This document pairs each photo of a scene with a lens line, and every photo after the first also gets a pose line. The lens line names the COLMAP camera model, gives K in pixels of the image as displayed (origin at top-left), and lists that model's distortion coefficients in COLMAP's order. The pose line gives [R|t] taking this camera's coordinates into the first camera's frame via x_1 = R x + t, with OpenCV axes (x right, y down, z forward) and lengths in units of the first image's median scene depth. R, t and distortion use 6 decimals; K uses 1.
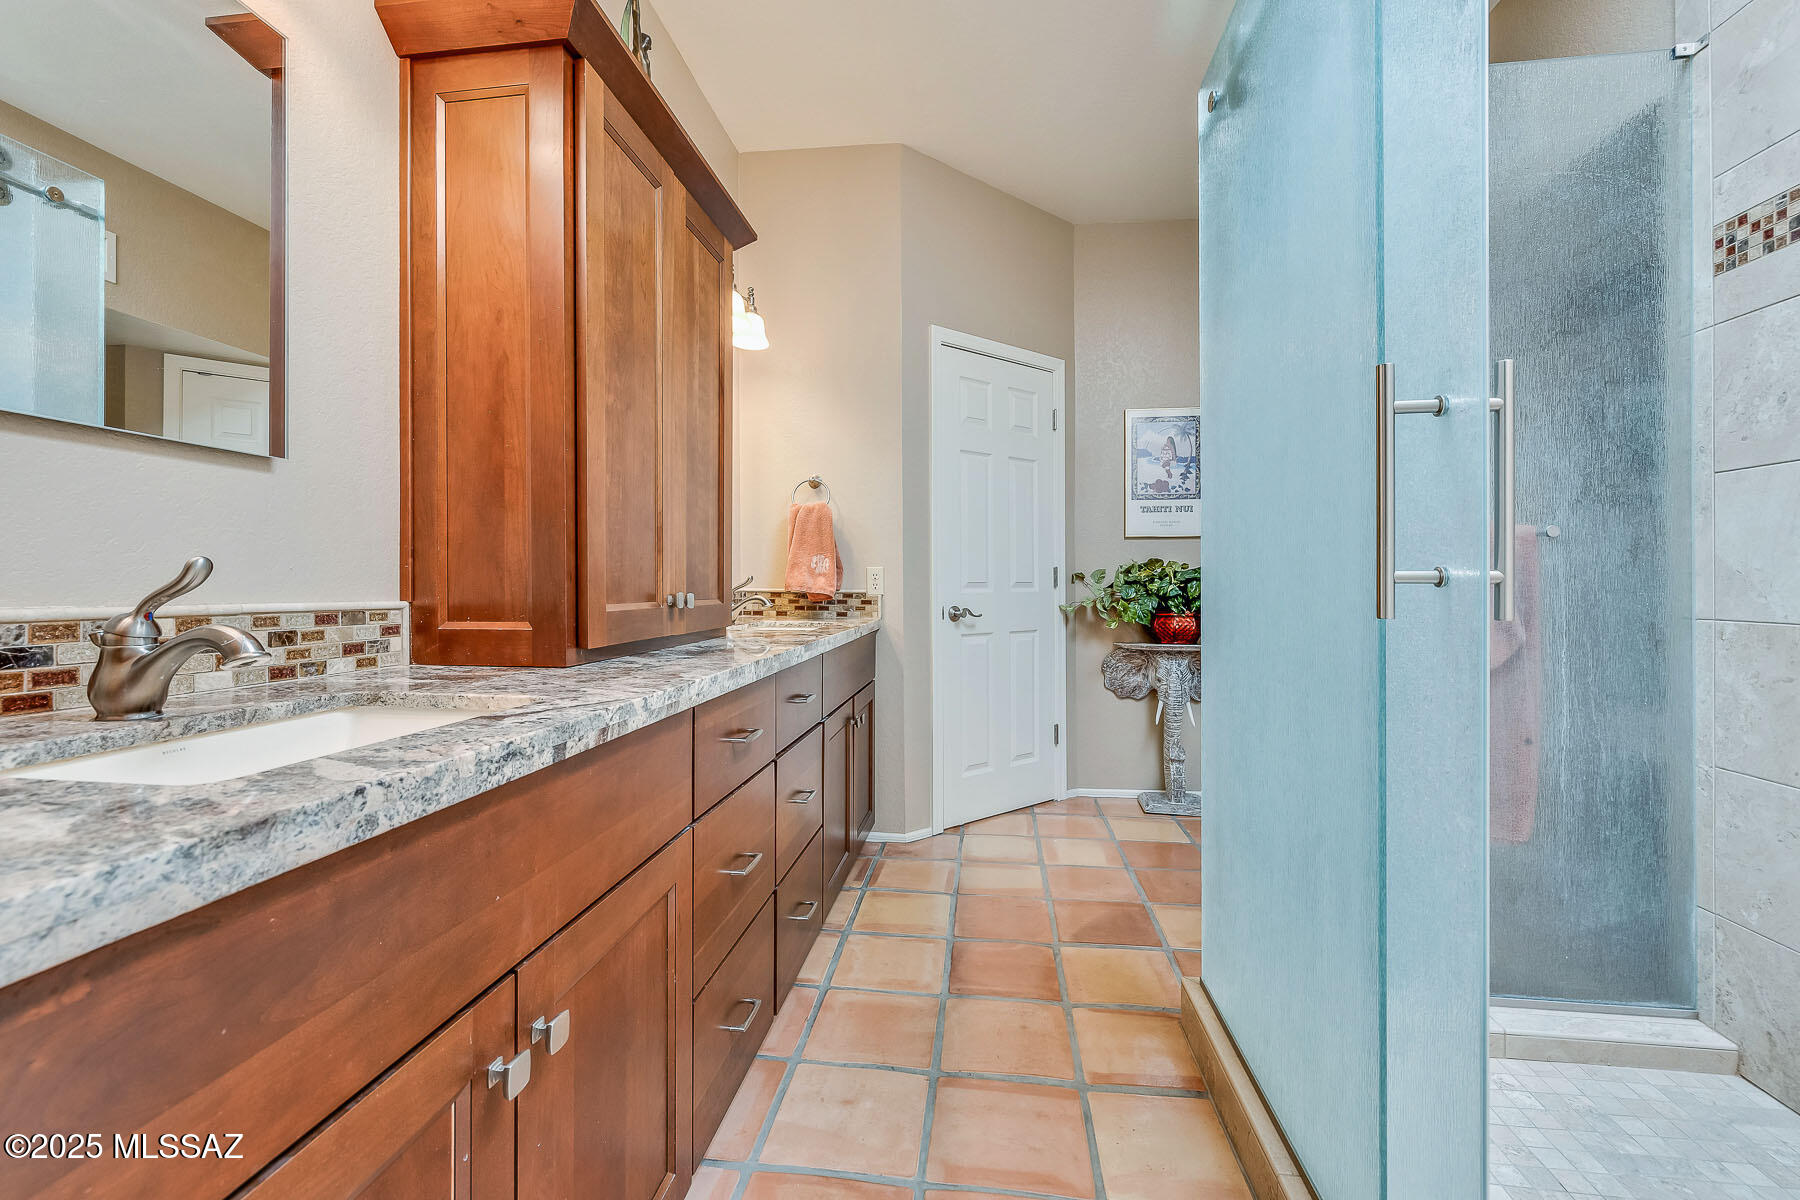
lens RADIAL K [[776.1, 0, 892.7], [0, 776.1, 587.7], [0, 0, 1]] dist [-0.000314, -0.000101]
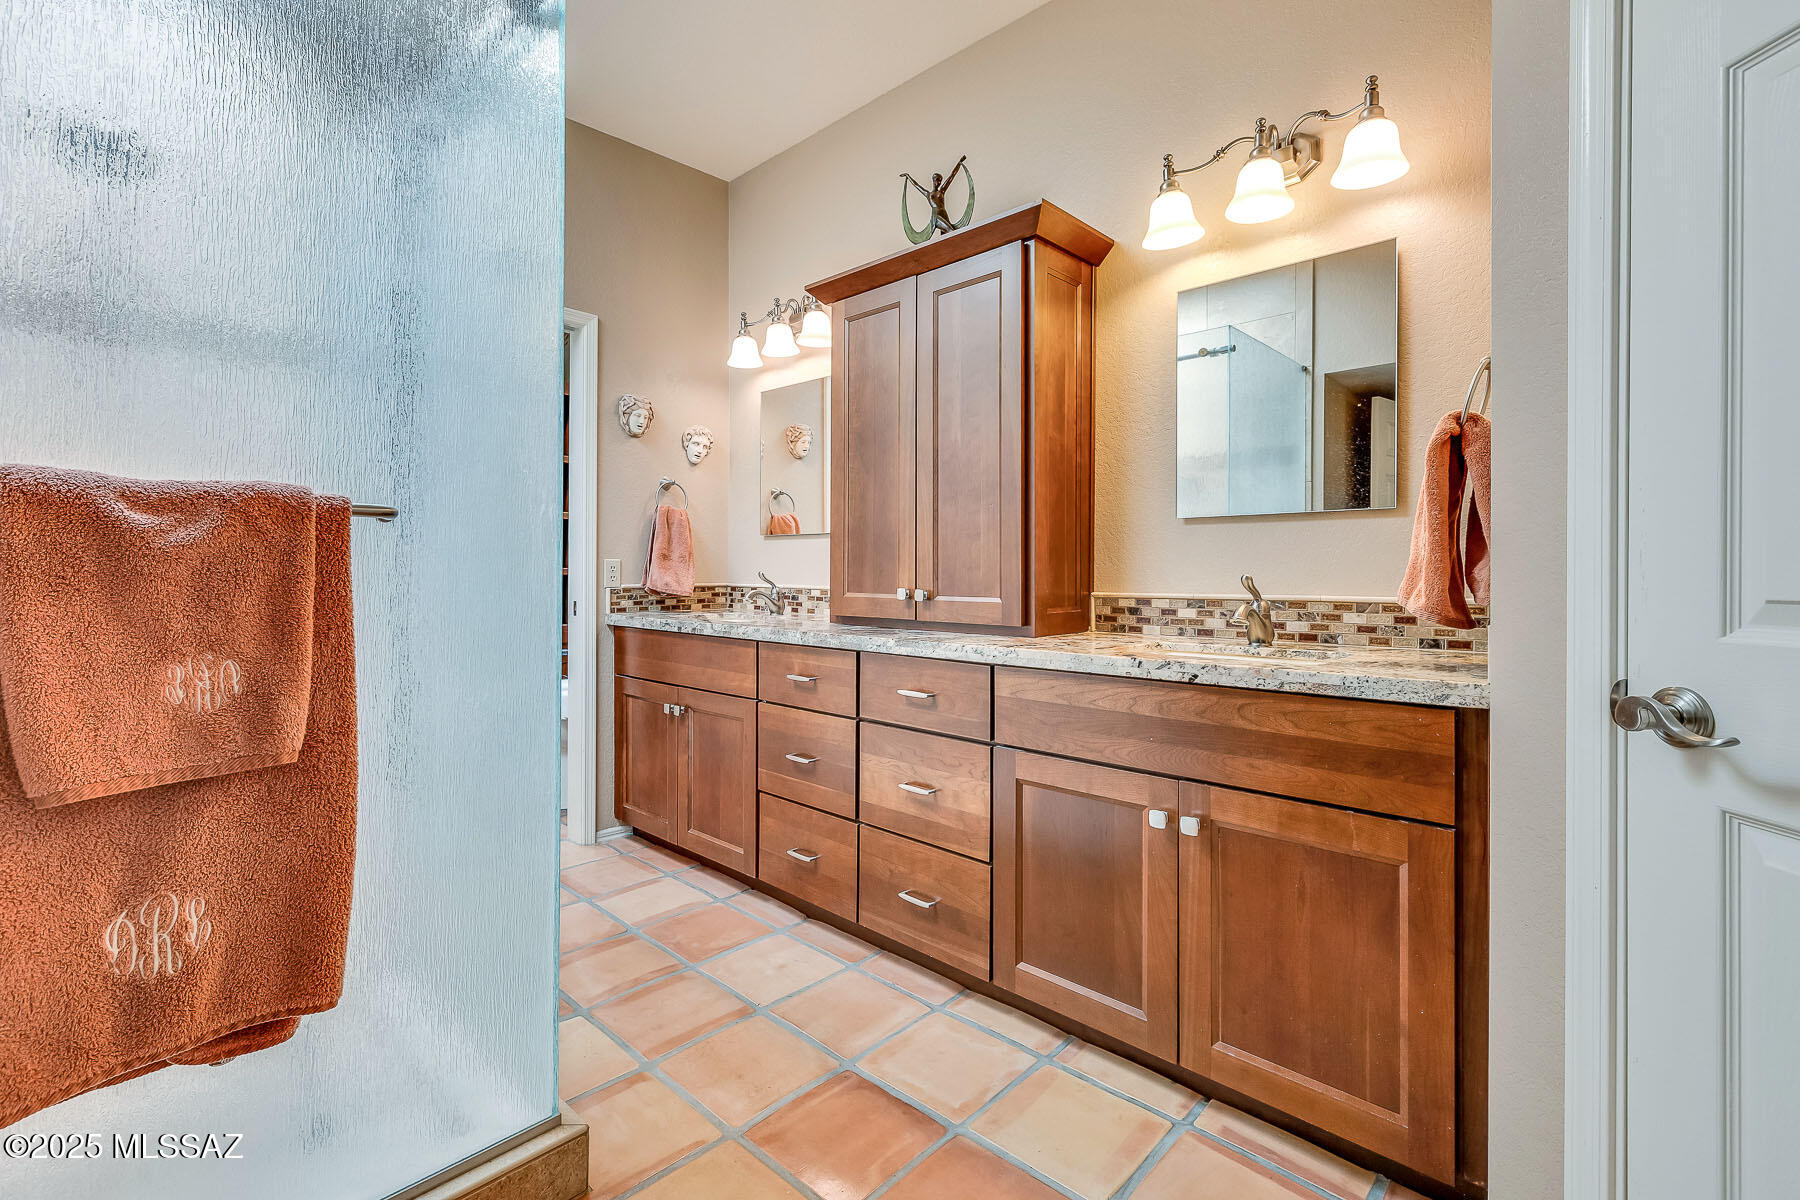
lens RADIAL K [[811.6, 0, 864.3], [0, 811.6, 567.1], [0, 0, 1]] dist [0.000430, 0.000047]
pose [[-0.618037, 0.002884, -0.786143, 0.717873], [0.001995, 0.999996, 0.002100, -0.024357], [0.786146, -0.000270, -0.618041, 1.488063]]
